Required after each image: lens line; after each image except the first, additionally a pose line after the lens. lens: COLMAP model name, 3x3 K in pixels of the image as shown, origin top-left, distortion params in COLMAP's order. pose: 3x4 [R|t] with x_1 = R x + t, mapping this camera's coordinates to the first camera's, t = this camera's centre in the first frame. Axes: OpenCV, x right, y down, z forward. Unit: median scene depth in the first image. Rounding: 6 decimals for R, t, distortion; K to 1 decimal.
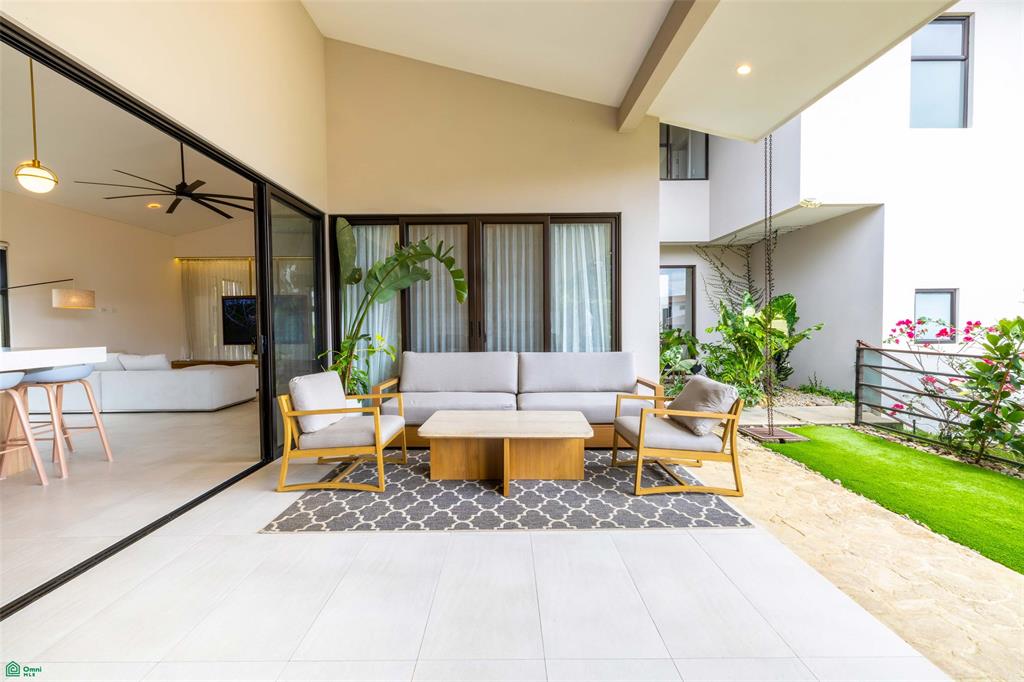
lens RADIAL K [[420.6, 0, 512.0], [0, 420.6, 341.0], [0, 0, 1]] dist [0.000048, 0.000066]
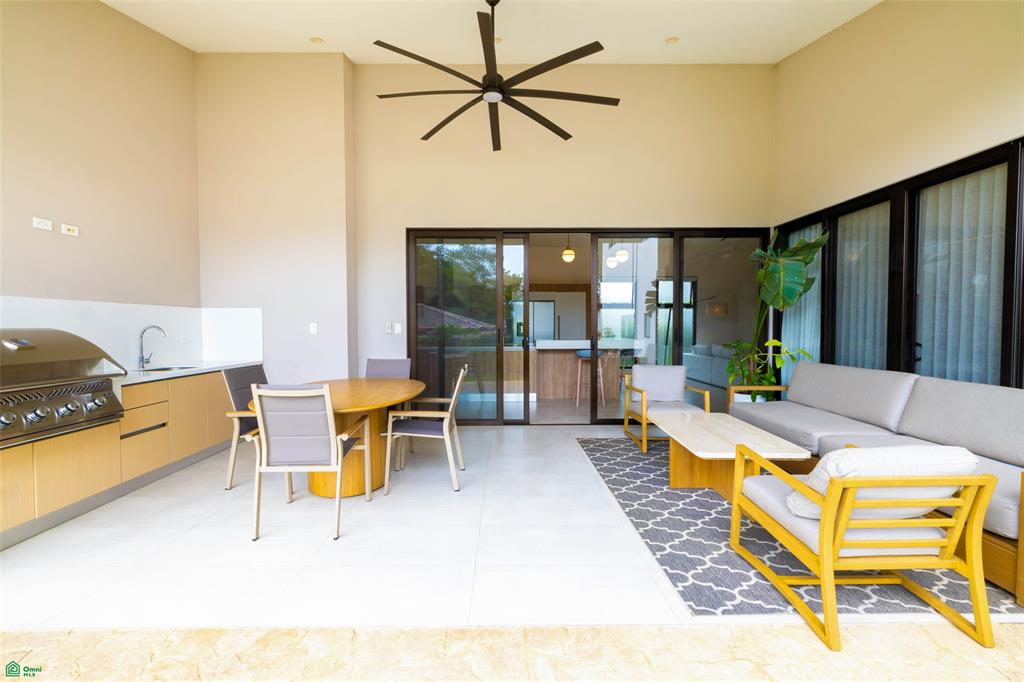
lens RADIAL K [[420.6, 0, 512.0], [0, 420.6, 341.0], [0, 0, 1]] dist [0.000048, 0.000066]
pose [[0.012678, 0.041119, -0.999074, 0.850020], [-0.041469, 0.998316, 0.040561, -0.038010], [0.999059, 0.040916, 0.014362, 0.429646]]
